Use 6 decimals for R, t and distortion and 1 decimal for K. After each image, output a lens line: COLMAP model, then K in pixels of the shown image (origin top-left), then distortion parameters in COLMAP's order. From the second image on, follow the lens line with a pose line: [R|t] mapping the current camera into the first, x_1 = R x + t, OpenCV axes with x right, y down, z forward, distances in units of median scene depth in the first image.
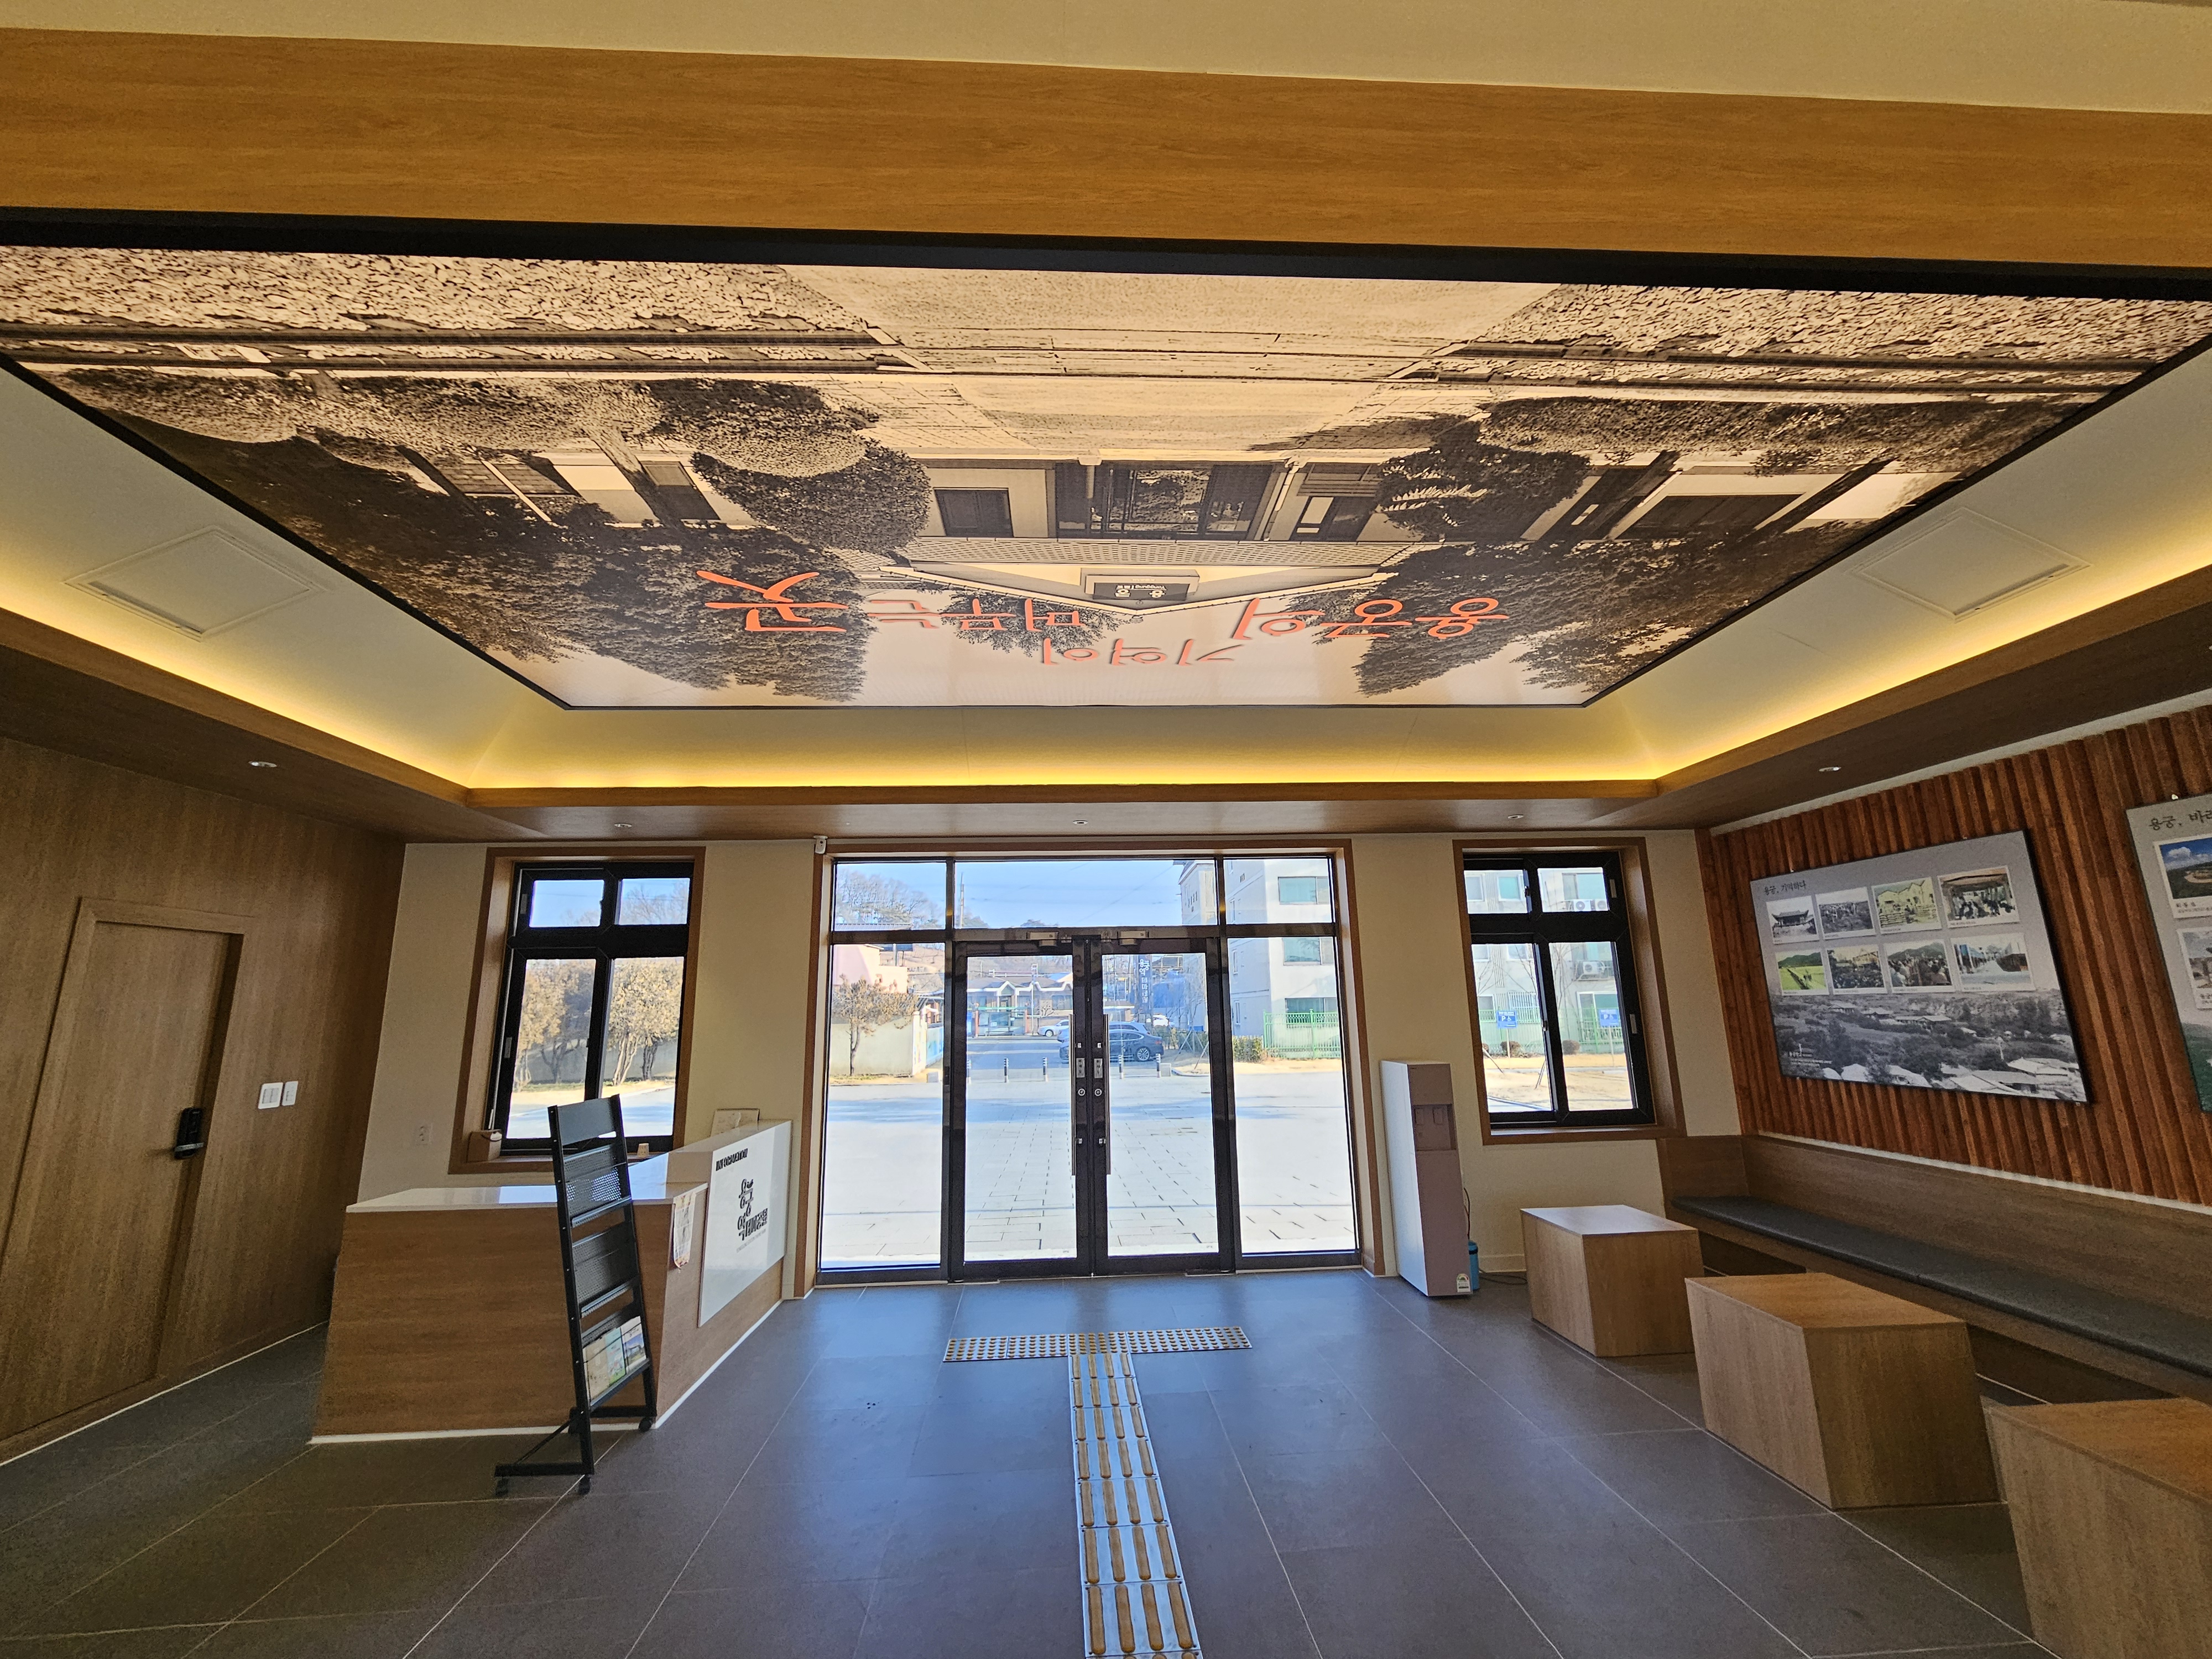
lens RADIAL K [[930.3, 0, 1106.0], [0, 930.3, 829.5], [0, 0, 1]] dist [0.001976, 0.000740]
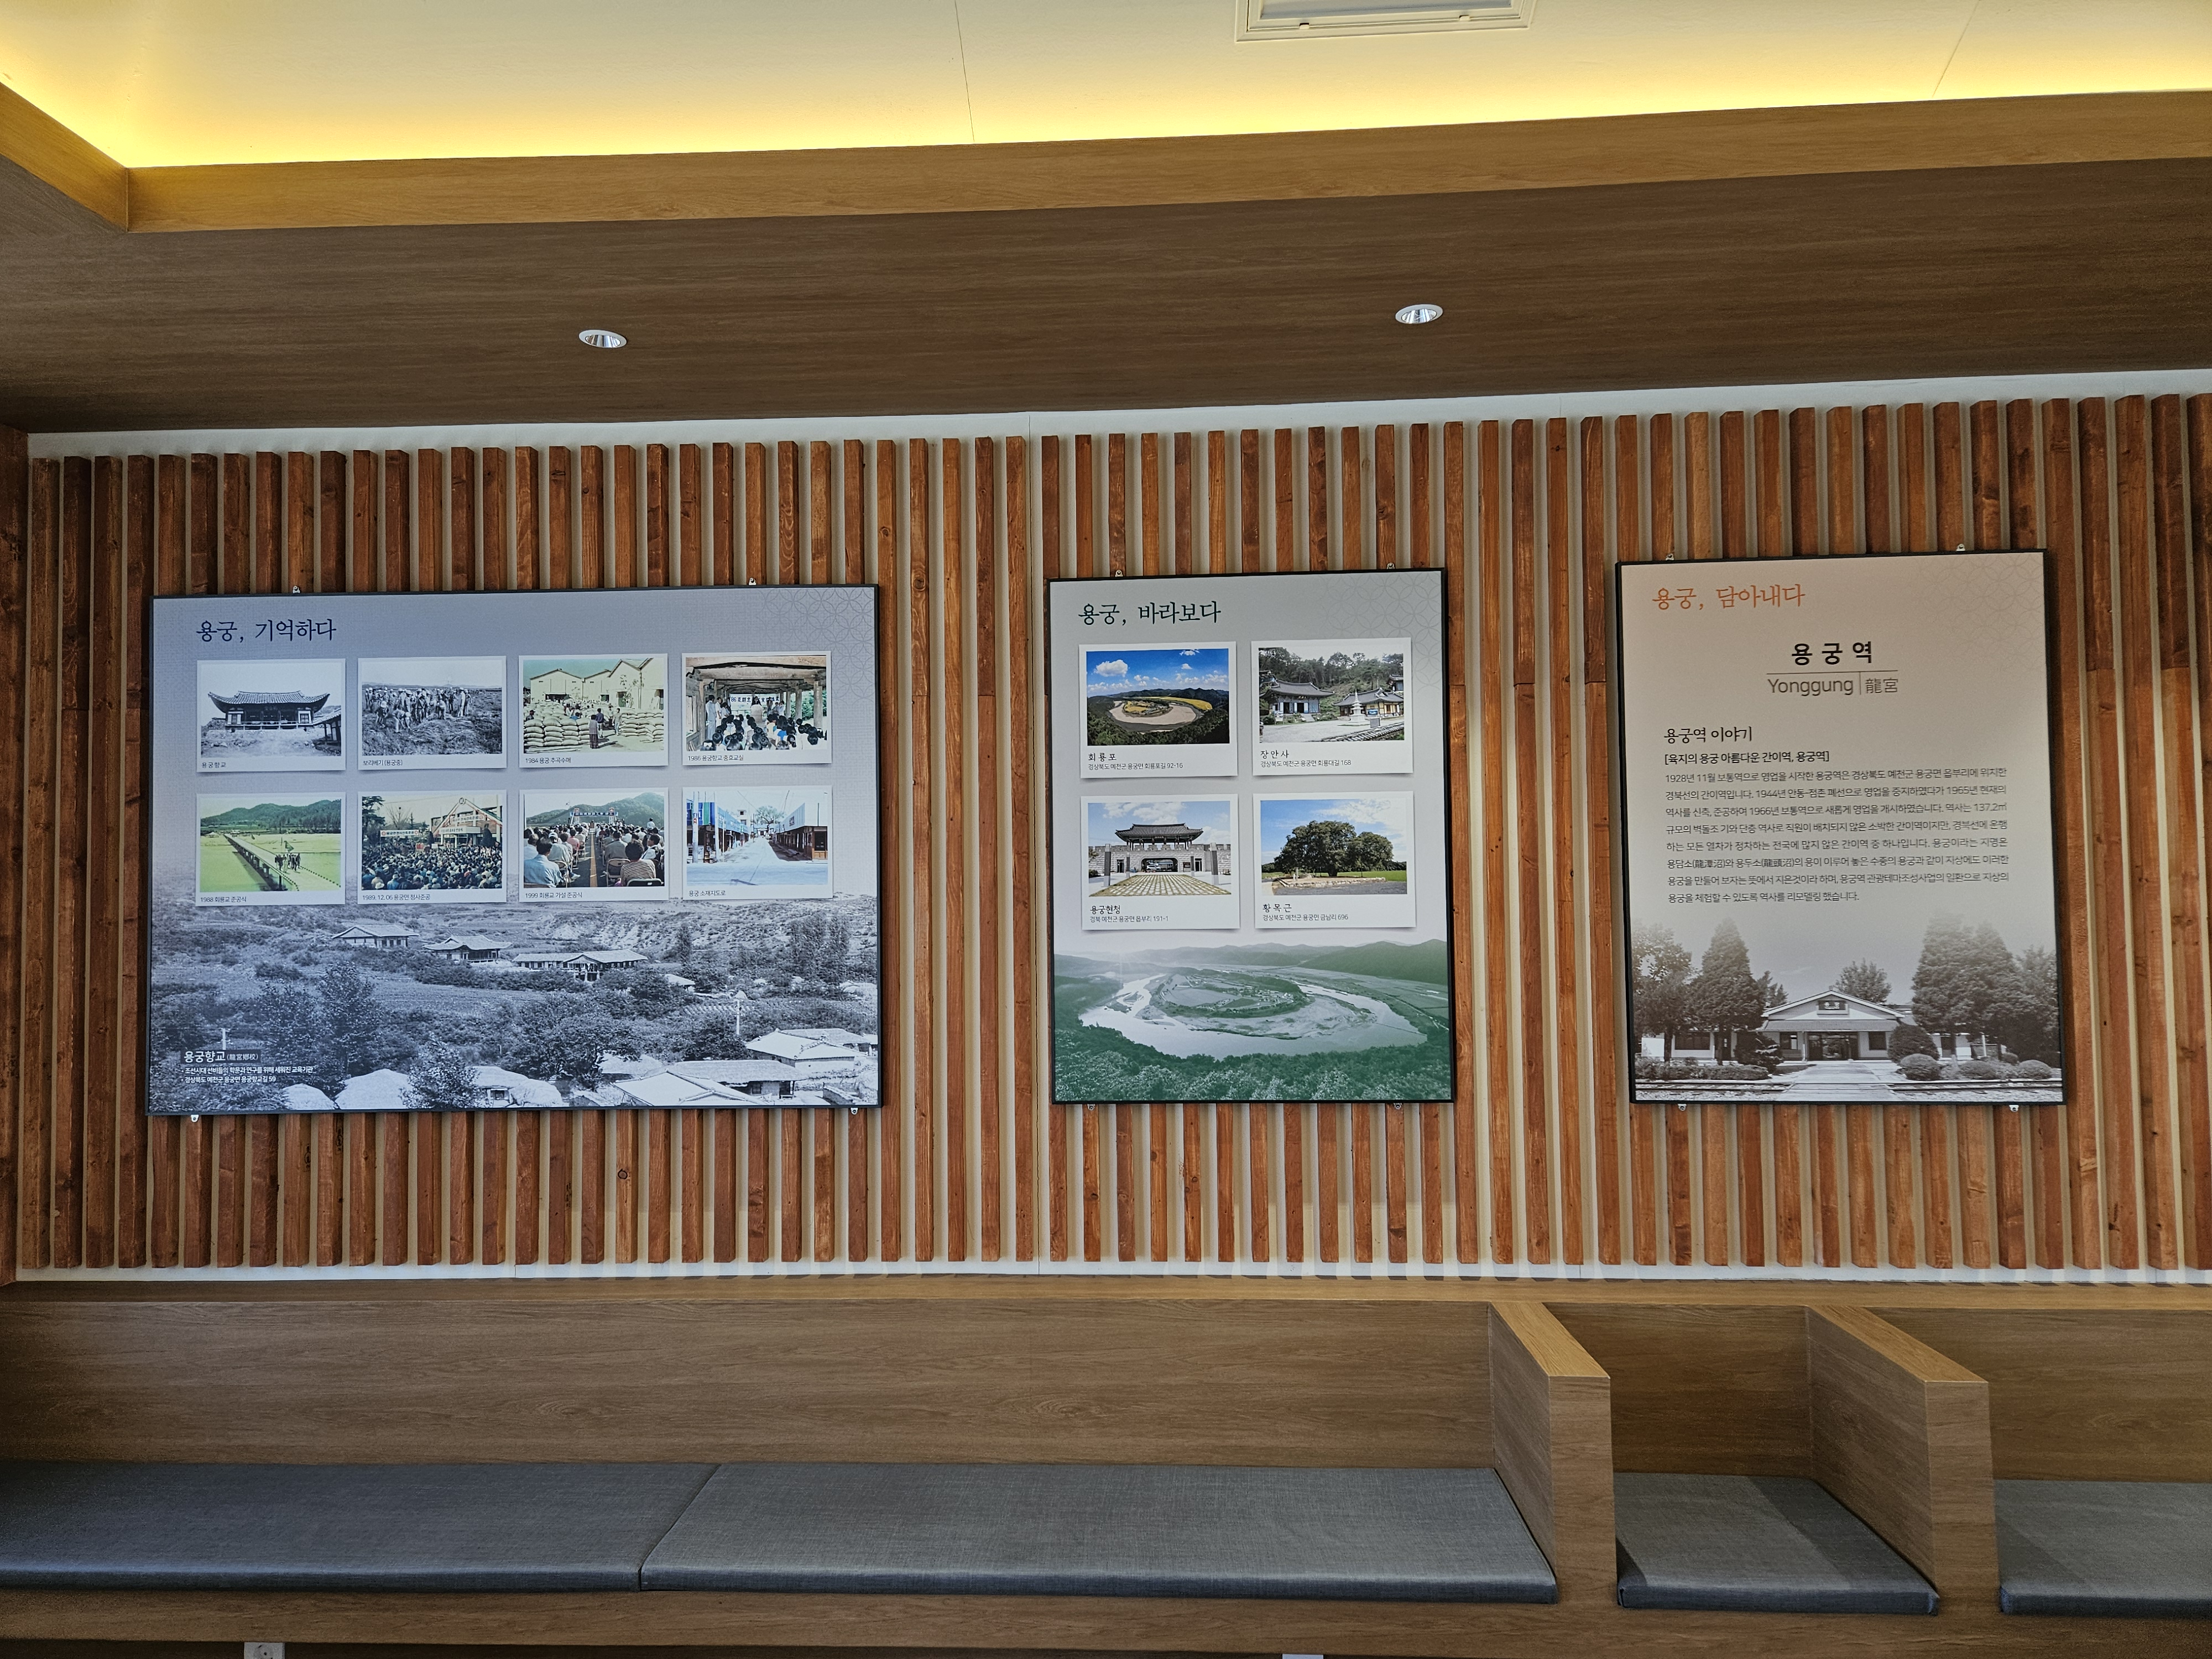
lens RADIAL K [[1602.9, 0, 1106.0], [0, 1602.9, 829.5], [0, 0, 1]] dist [0.093152, -0.096220]
pose [[0.110074, 0.055842, 0.992353, 0.123548], [-0.179925, 0.983045, -0.035360, 0.126047], [-0.977502, -0.174657, 0.118255, 0.681796]]
